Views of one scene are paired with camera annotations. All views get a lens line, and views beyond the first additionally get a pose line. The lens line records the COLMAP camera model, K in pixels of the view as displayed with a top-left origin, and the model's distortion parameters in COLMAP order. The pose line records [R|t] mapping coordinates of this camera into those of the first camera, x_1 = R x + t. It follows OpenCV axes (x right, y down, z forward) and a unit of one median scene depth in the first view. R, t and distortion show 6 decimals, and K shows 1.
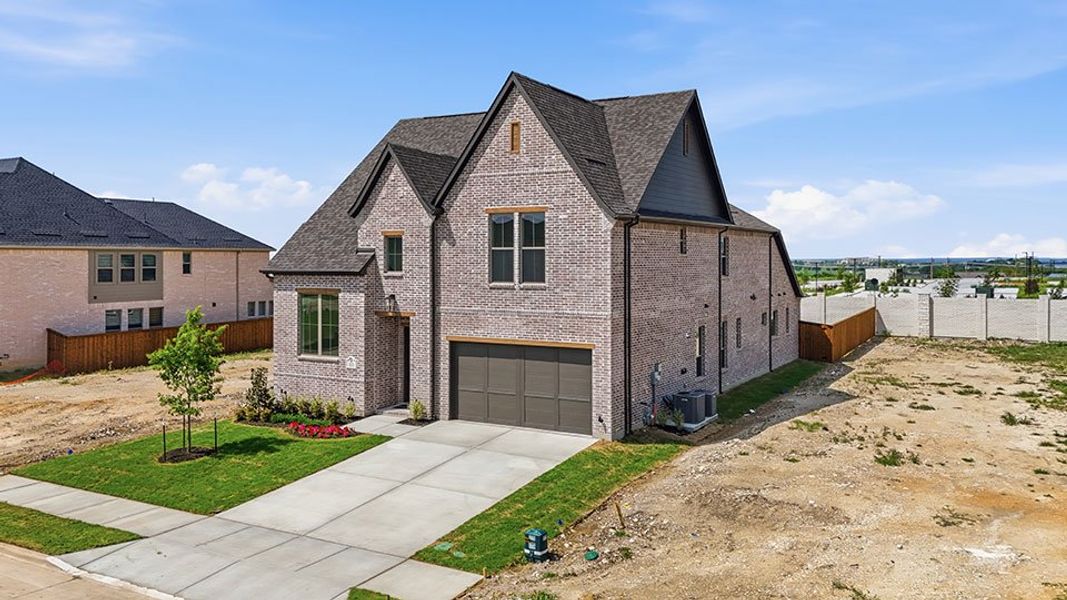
lens RADIAL K [[842.9, 0, 535.1], [0, 842.9, 261.3], [0, 0, 1]] dist [0.064390, -0.002463]
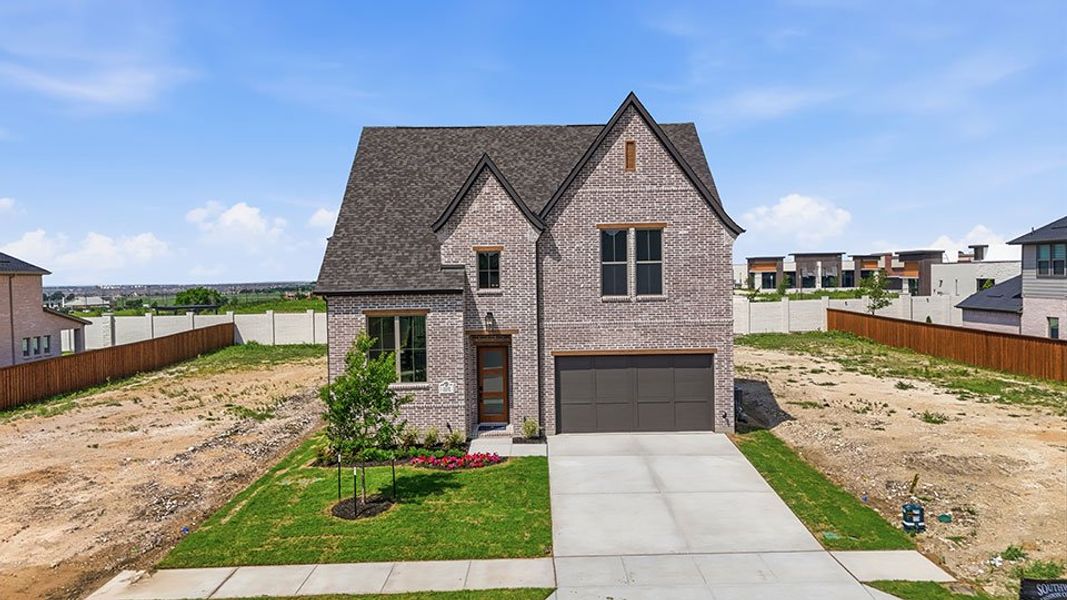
lens RADIAL K [[801.8, 0, 533.5], [0, 801.8, 300.0], [0, 0, 1]] dist [0.063259, -0.003529]
pose [[0.865739, -0.032096, 0.499466, -0.595978], [0.020965, 0.999391, 0.027884, 0.000763], [-0.500057, -0.013669, 0.865885, 0.190009]]
